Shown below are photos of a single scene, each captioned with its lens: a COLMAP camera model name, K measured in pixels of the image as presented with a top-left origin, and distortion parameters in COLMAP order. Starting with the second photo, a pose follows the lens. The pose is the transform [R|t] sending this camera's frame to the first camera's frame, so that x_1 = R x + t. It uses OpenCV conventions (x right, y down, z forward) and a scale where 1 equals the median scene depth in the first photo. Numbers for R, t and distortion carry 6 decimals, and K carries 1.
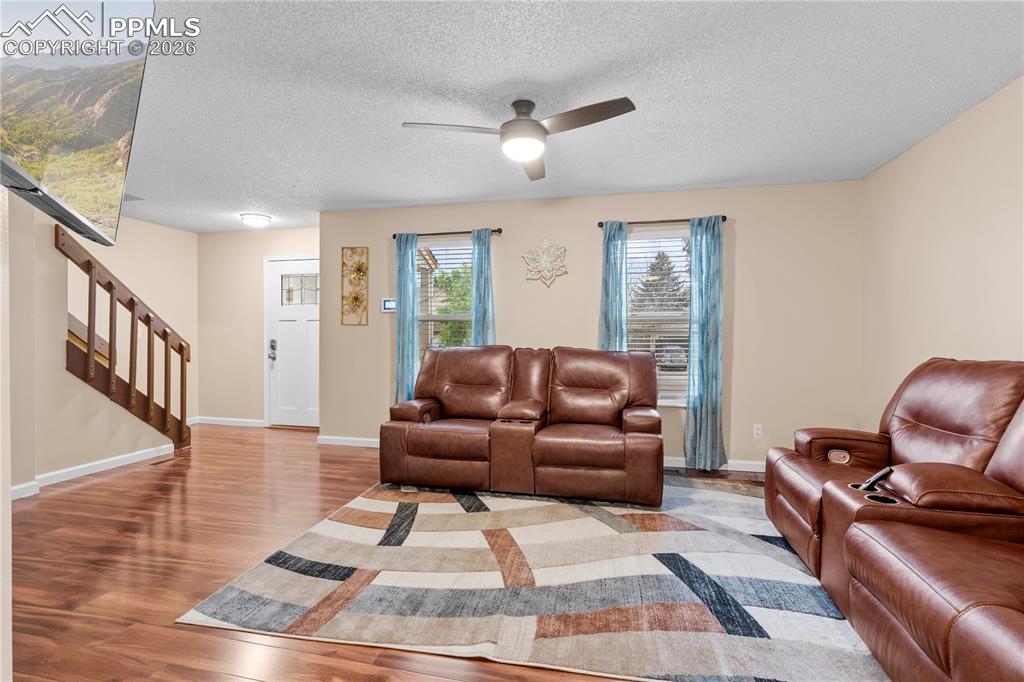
lens RADIAL K [[467.5, 0, 516.5], [0, 467.5, 343.2], [0, 0, 1]] dist [-0.002296, -0.001131]
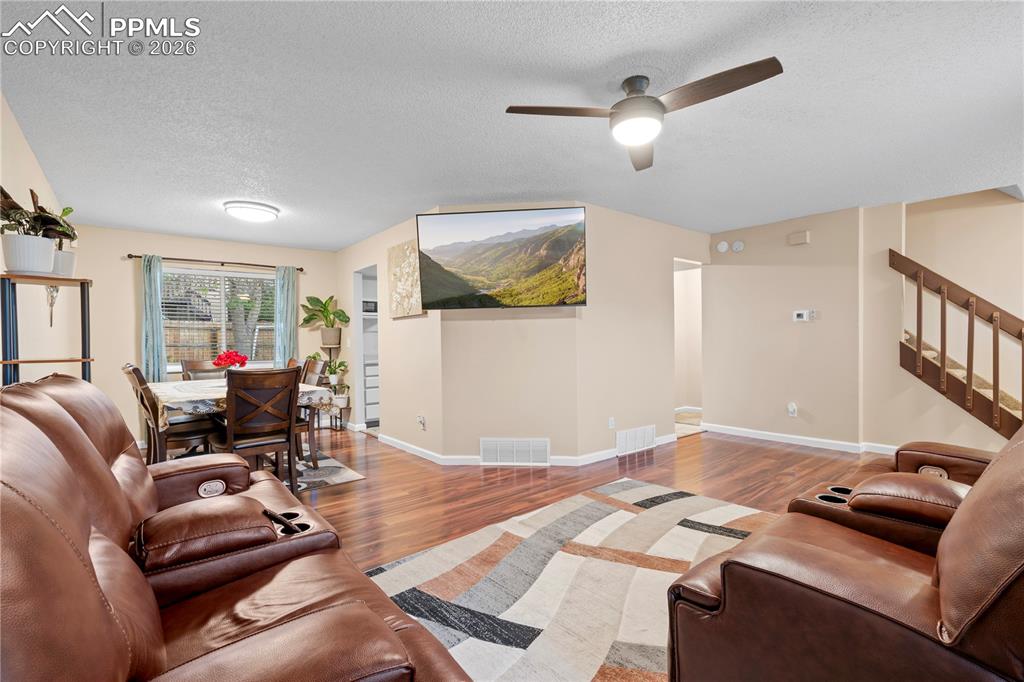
lens RADIAL K [[467.5, 0, 520.2], [0, 467.5, 338.3], [0, 0, 1]] dist [-0.002296, -0.001131]
pose [[-0.597648, 0.003463, -0.801751, 0.986711], [-0.004053, 0.999965, 0.007340, -0.029817], [0.801748, 0.007636, -0.597613, 1.519146]]
